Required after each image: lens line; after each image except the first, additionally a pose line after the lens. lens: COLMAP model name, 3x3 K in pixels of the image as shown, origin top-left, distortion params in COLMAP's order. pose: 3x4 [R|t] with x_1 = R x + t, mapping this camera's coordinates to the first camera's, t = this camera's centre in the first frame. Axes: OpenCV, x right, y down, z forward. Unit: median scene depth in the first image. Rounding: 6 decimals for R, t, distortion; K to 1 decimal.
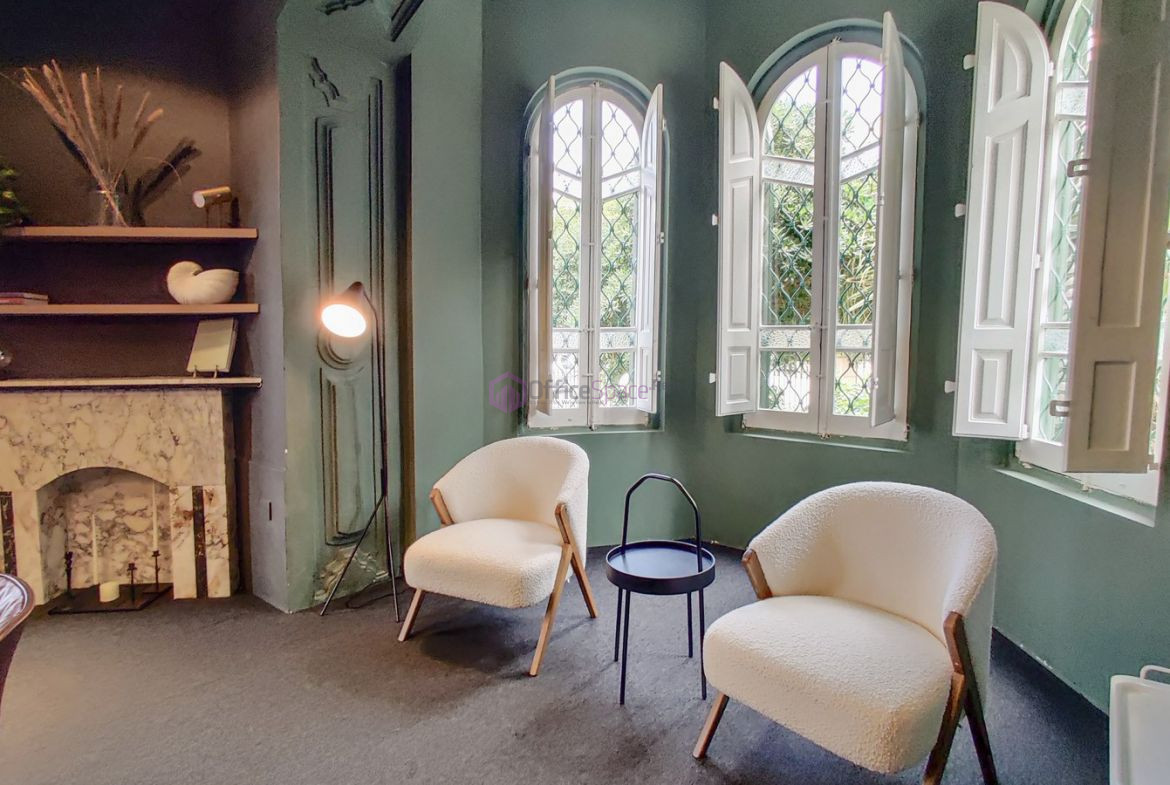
lens RADIAL K [[655.2, 0, 584.1], [0, 655.2, 377.2], [0, 0, 1]] dist [-0.038582, 0.000242]
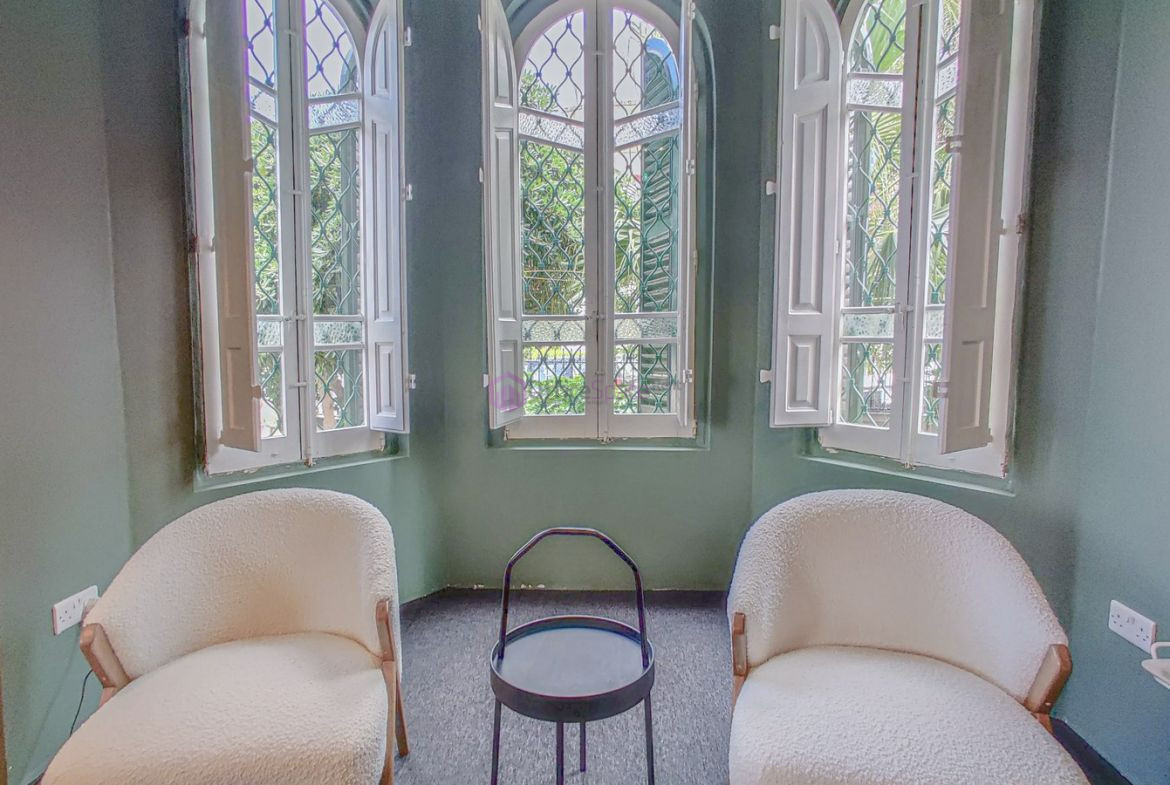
lens RADIAL K [[655.2, 0, 584.1], [0, 655.2, 377.2], [0, 0, 1]] dist [-0.038582, 0.000242]
pose [[0.804143, -0.045264, 0.592710, -0.173207], [0.049031, 0.998750, 0.009751, -0.004413], [-0.592411, 0.021220, 0.805357, 0.323639]]
